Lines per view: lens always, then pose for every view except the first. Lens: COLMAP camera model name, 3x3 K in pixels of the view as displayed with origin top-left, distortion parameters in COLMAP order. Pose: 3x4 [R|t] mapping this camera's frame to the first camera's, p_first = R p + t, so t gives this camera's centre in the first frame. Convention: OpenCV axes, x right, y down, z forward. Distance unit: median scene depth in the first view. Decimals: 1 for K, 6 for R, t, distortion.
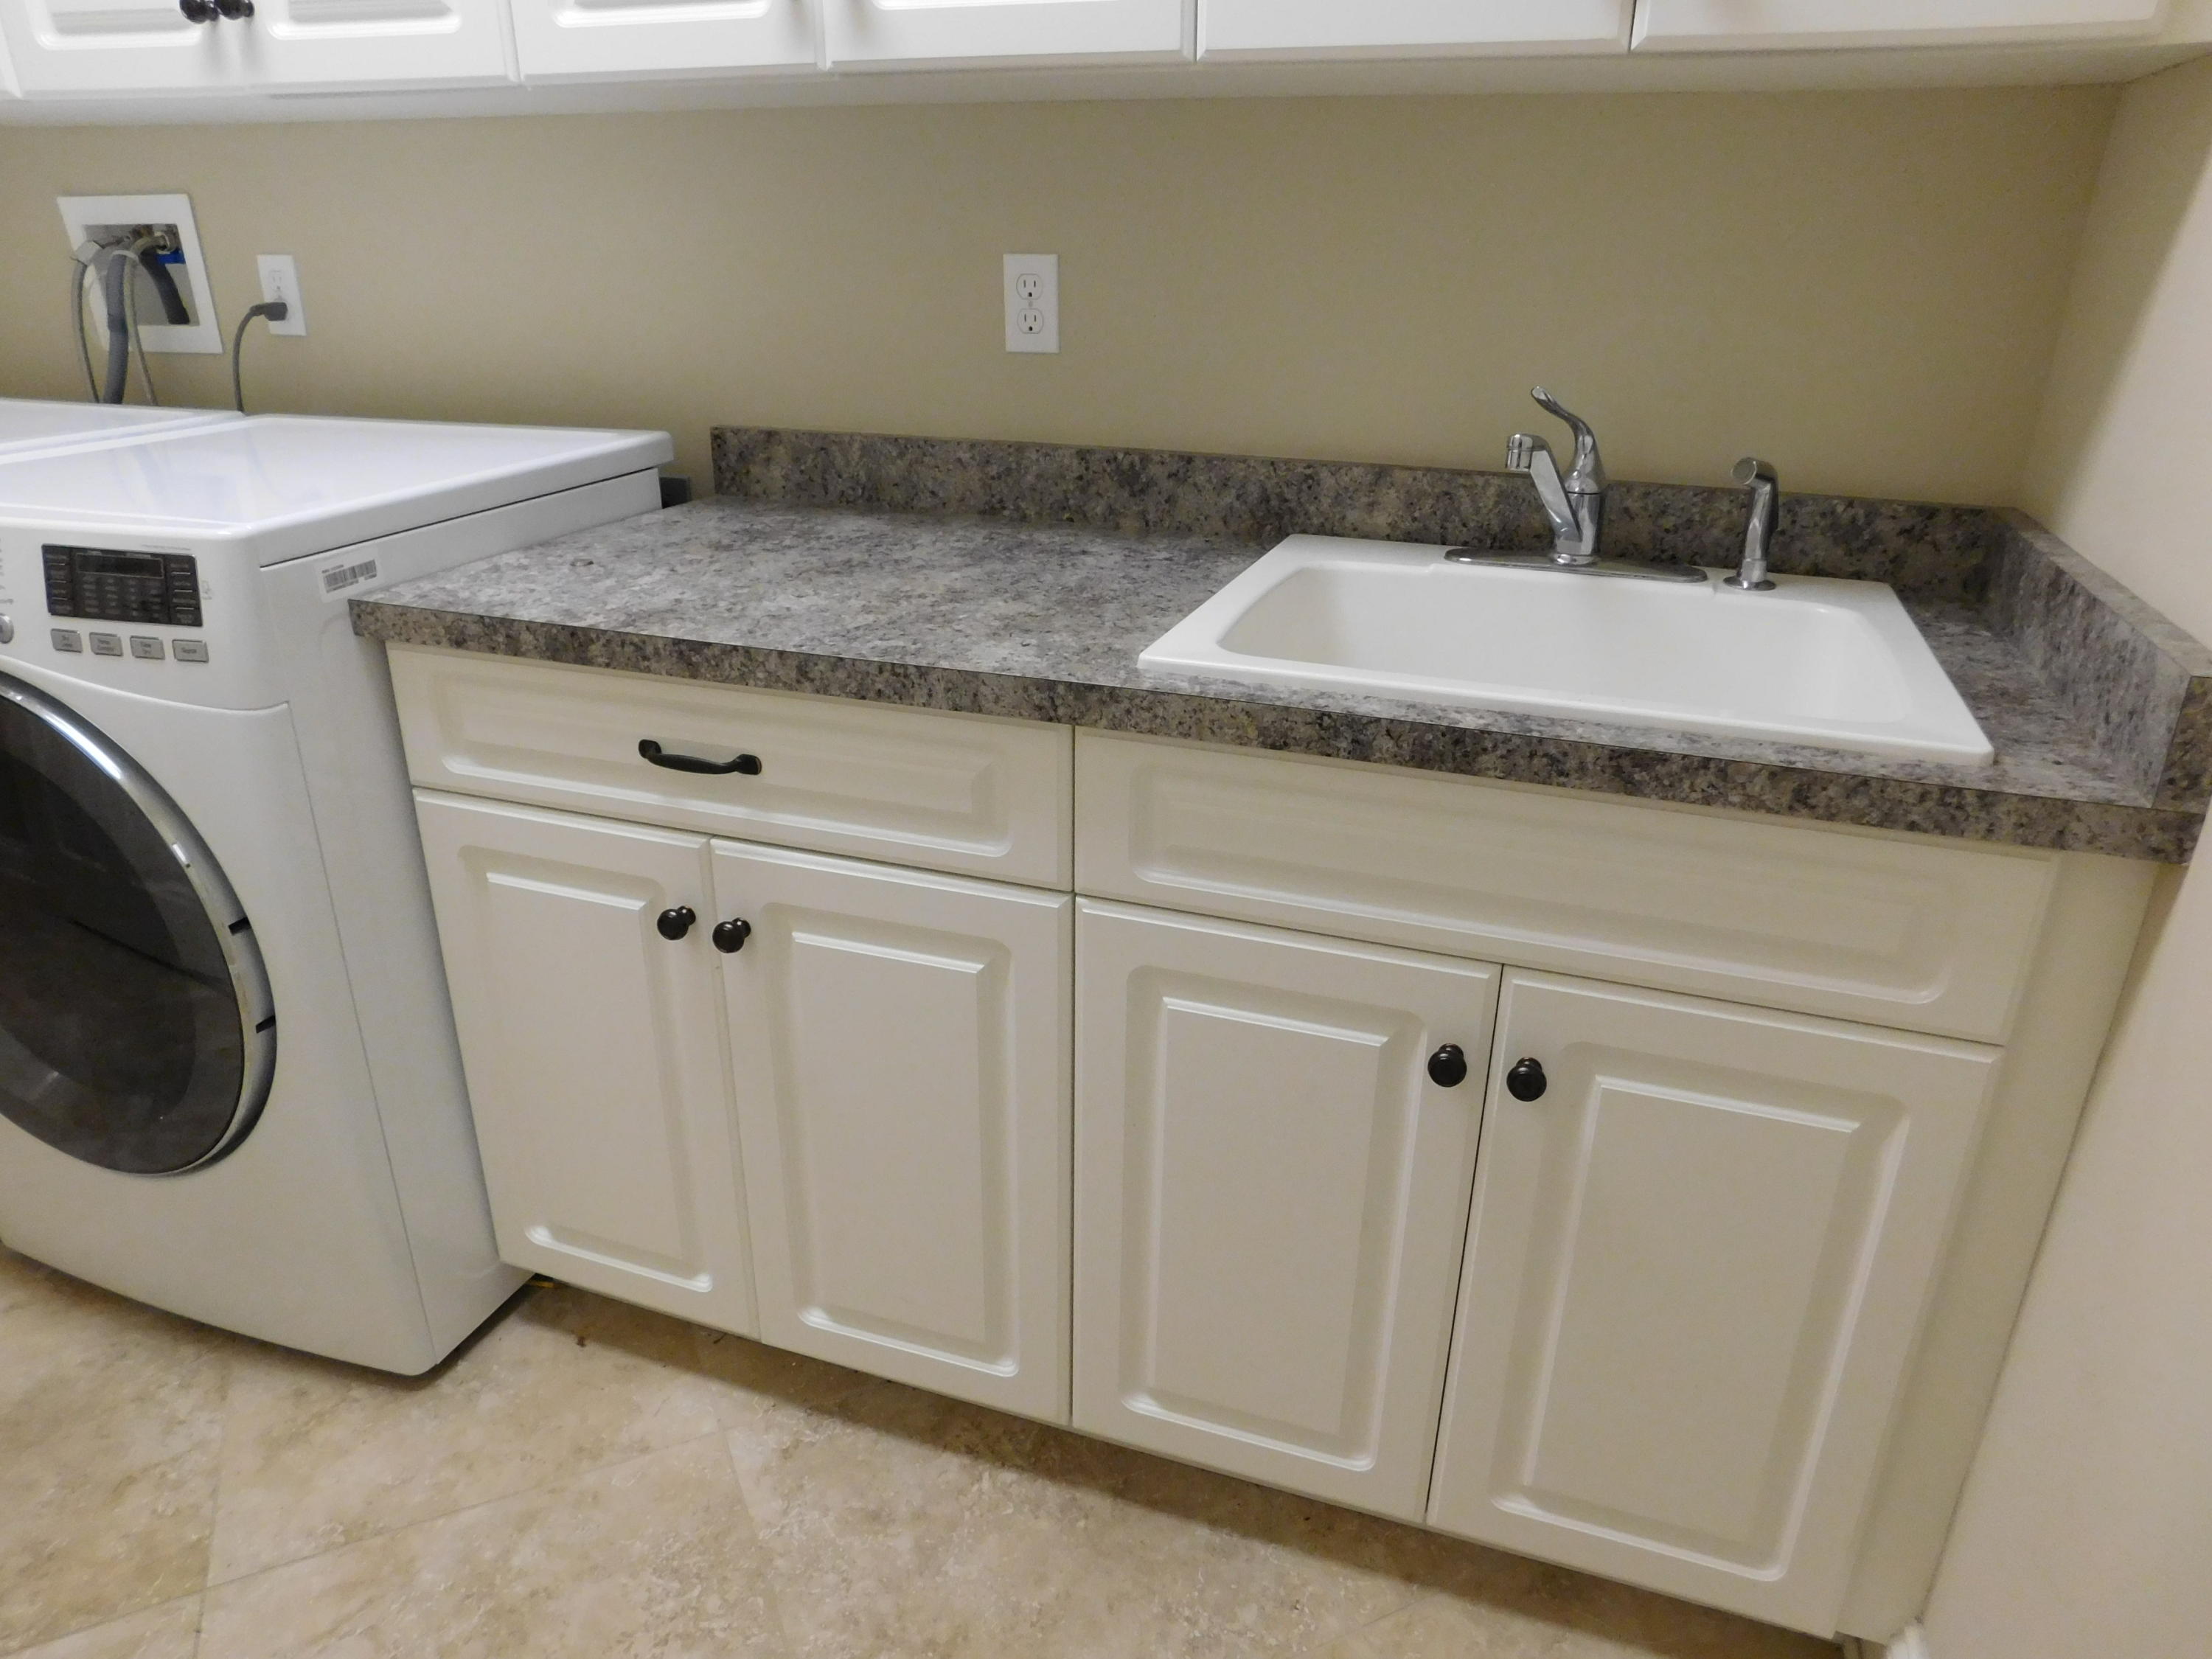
lens RADIAL K [[1463.0, 0, 1096.7], [0, 1463.0, 854.3], [0, 0, 1]] dist [-0.067278, 0.050968]
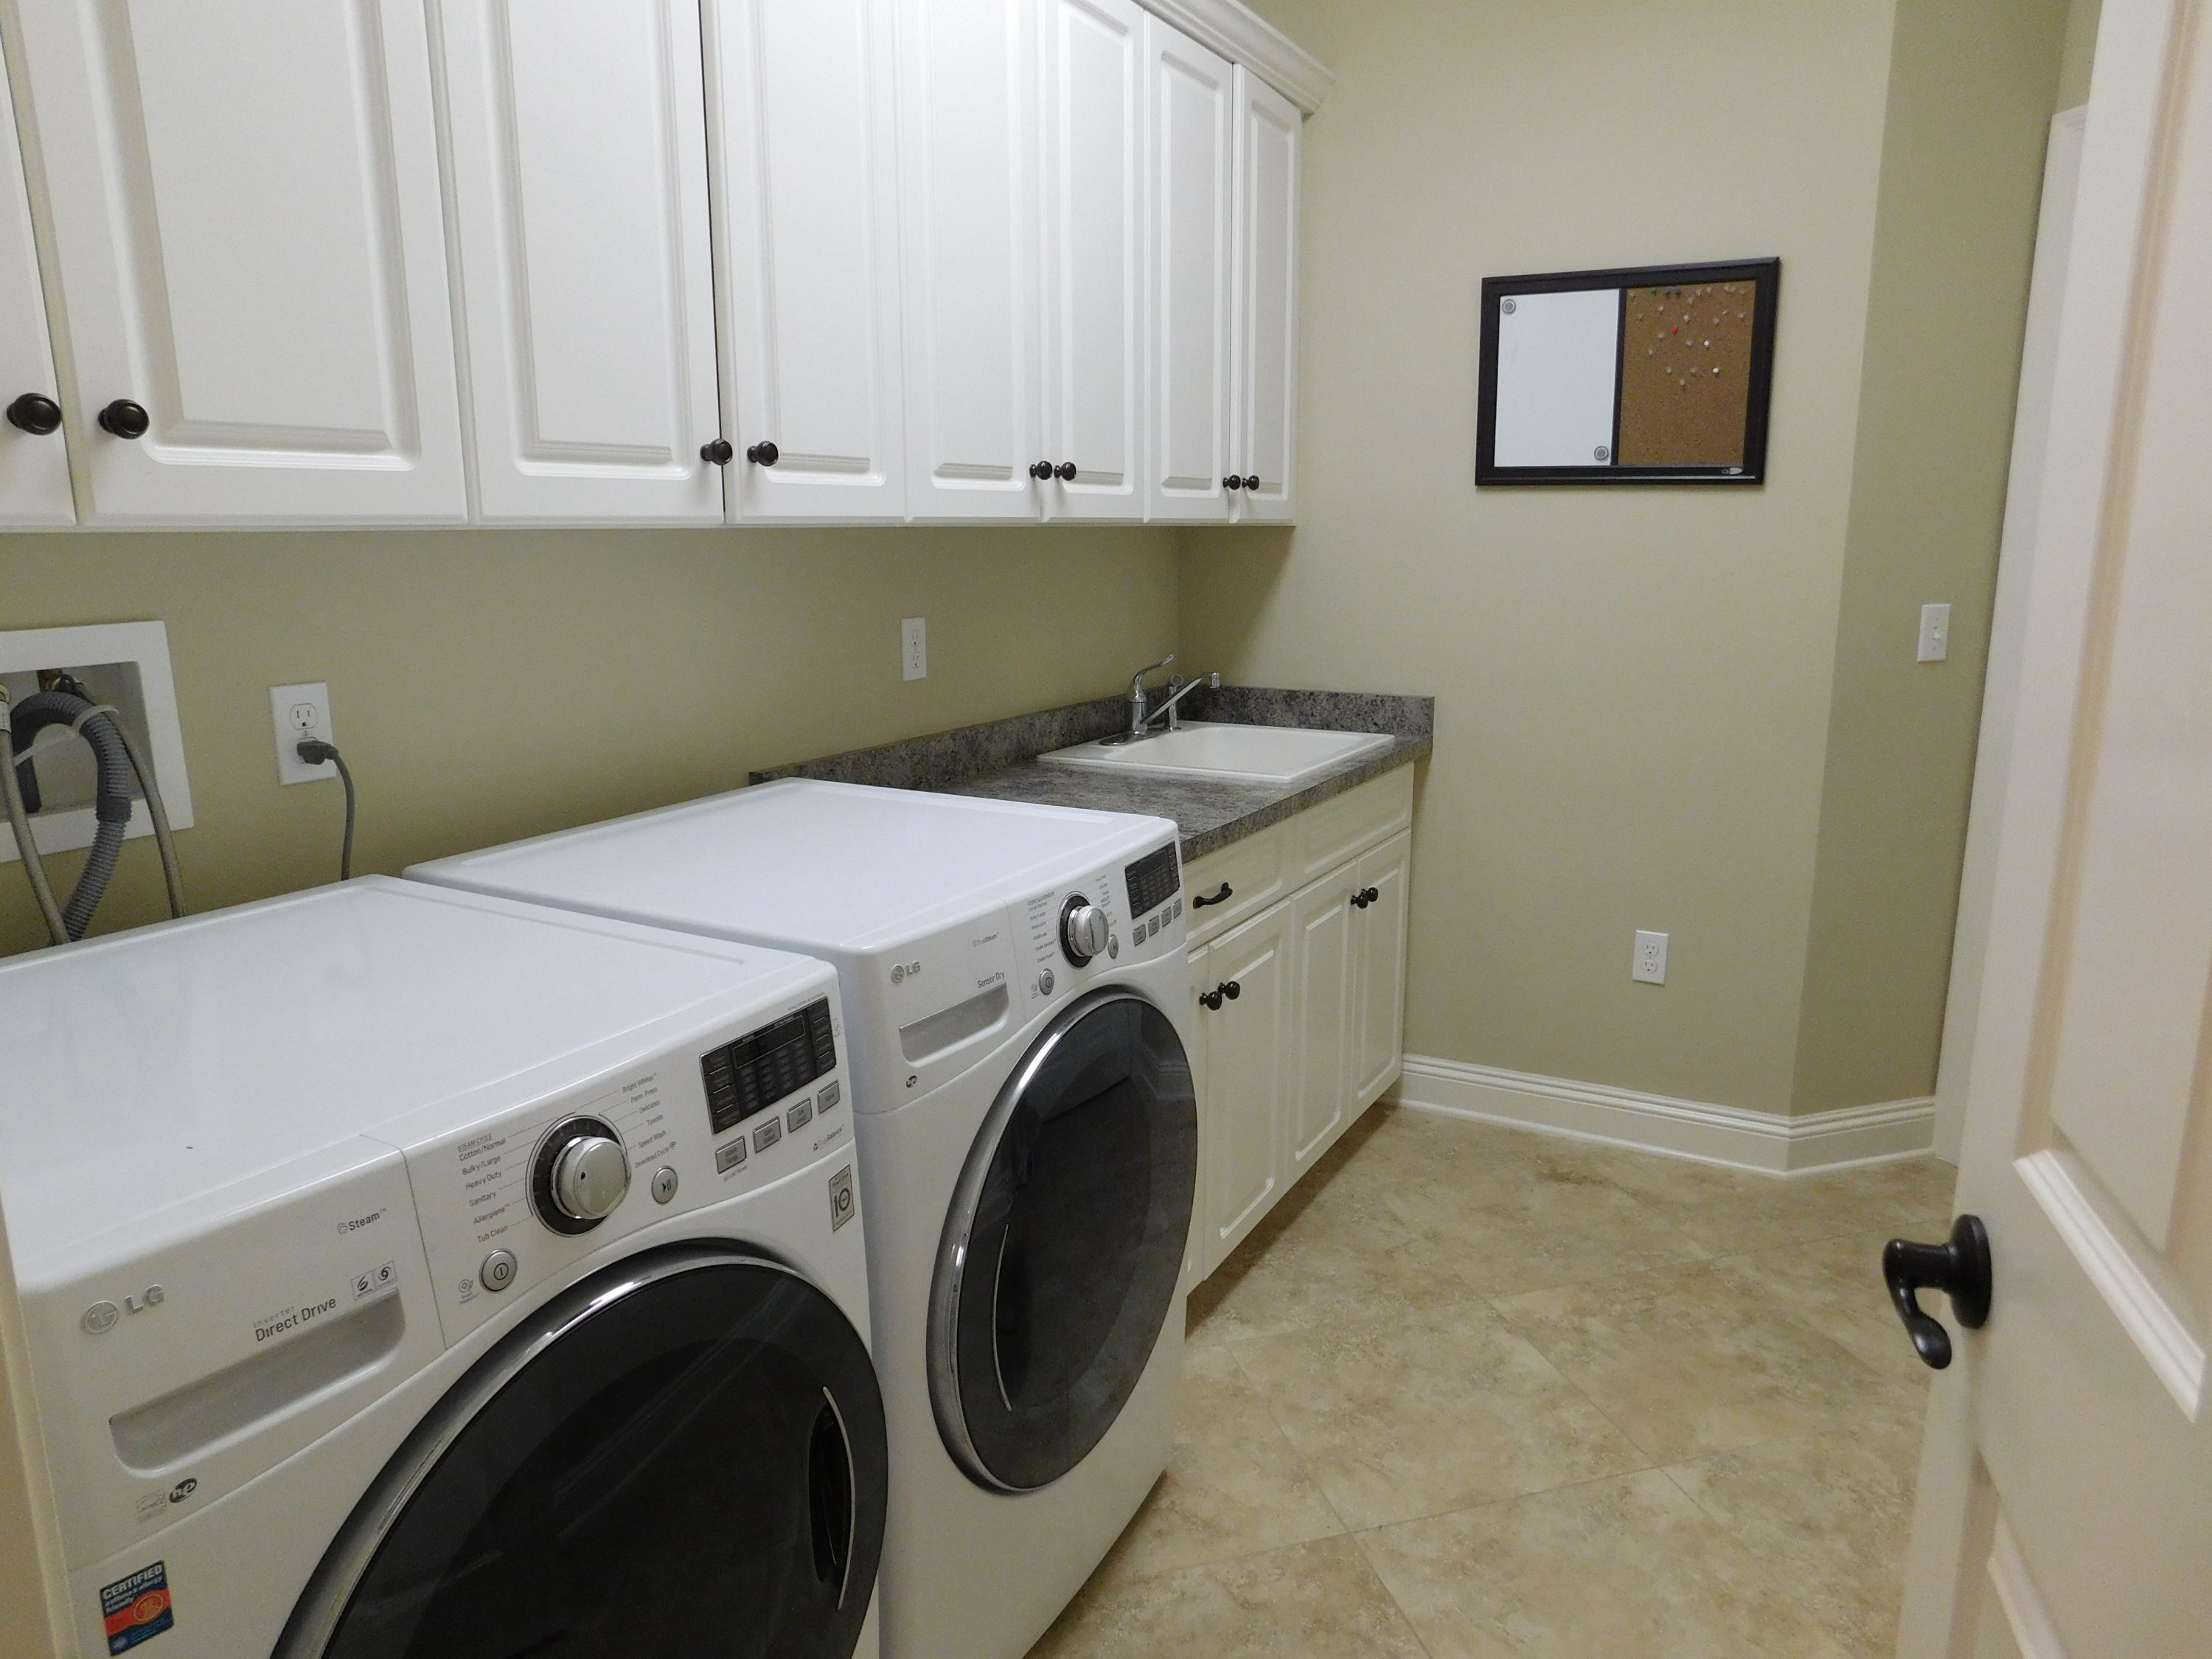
lens RADIAL K [[1463.0, 0, 1129.8], [0, 1463.0, 883.9], [0, 0, 1]] dist [-0.067278, 0.050968]
pose [[0.140791, -0.254648, 0.956730, -1.889860], [0.372122, 0.909108, 0.187211, -0.440218], [-0.917444, 0.329662, 0.222754, 0.661842]]
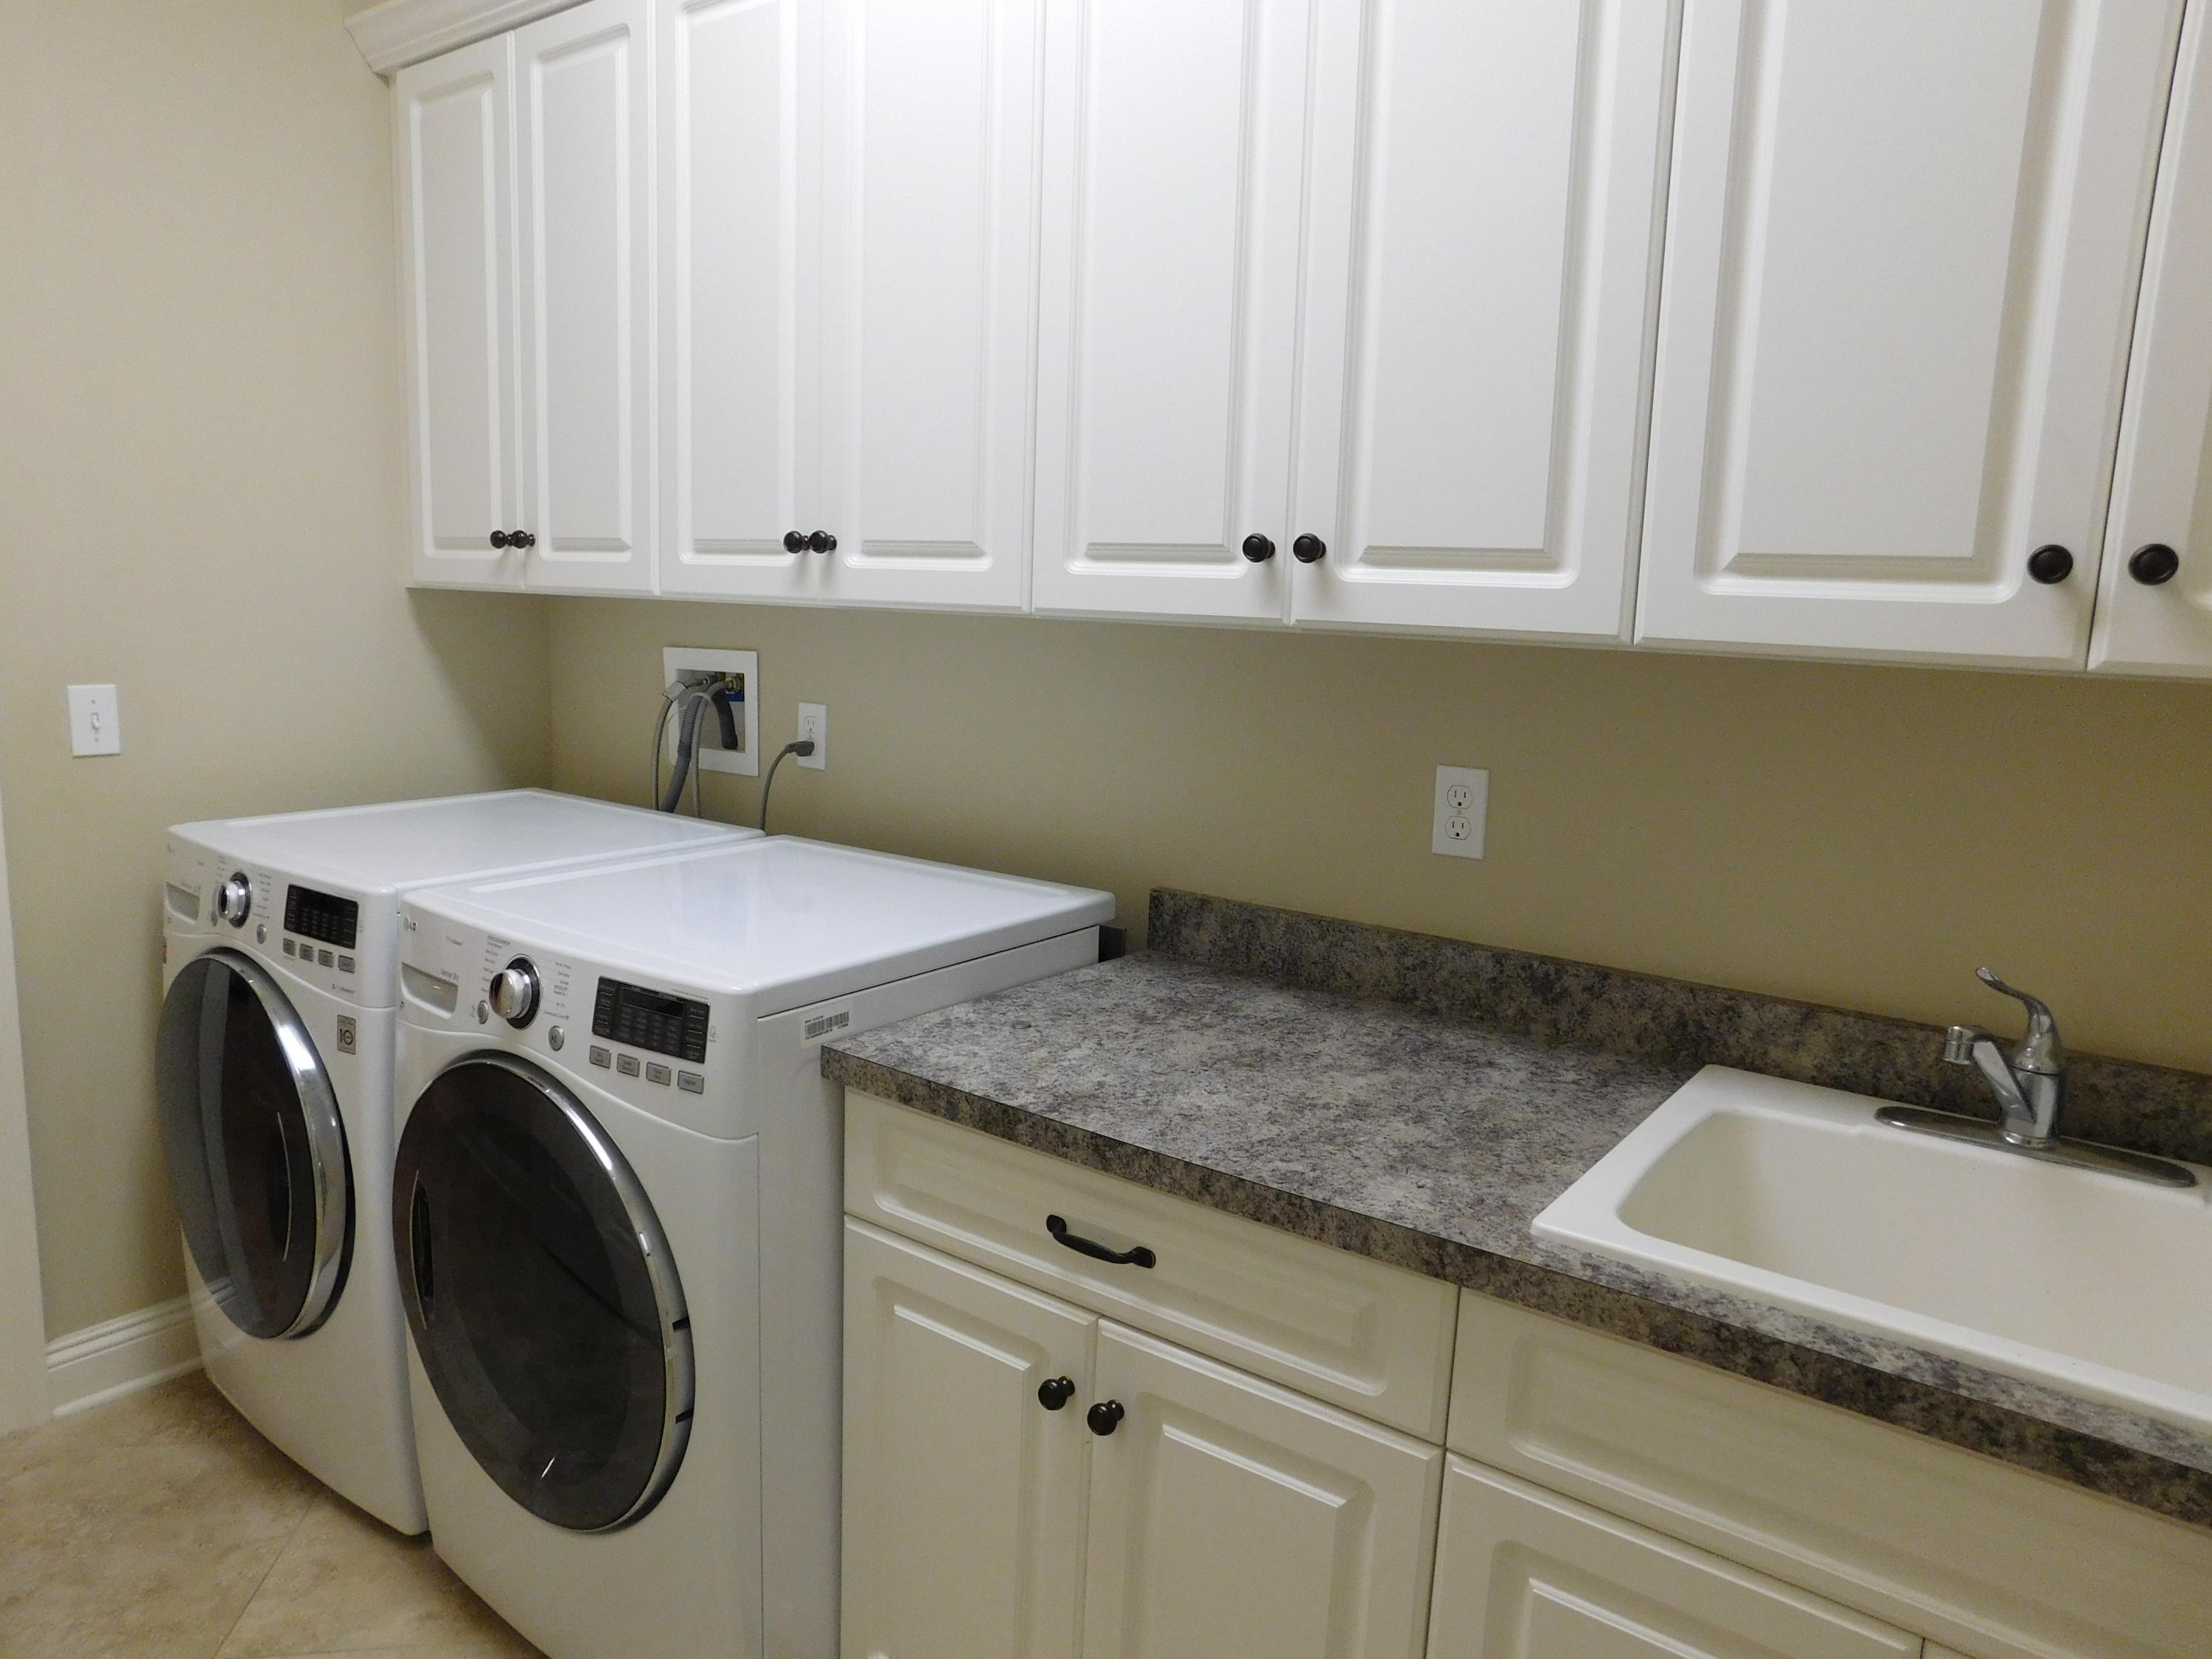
lens RADIAL K [[1463.0, 0, 1093.6], [0, 1463.0, 843.4], [0, 0, 1]] dist [-0.067278, 0.050968]
pose [[0.956418, 0.076808, -0.281717, 0.000503], [-0.142898, 0.964479, -0.222174, -0.104032], [0.254645, 0.252748, 0.933421, -0.064920]]
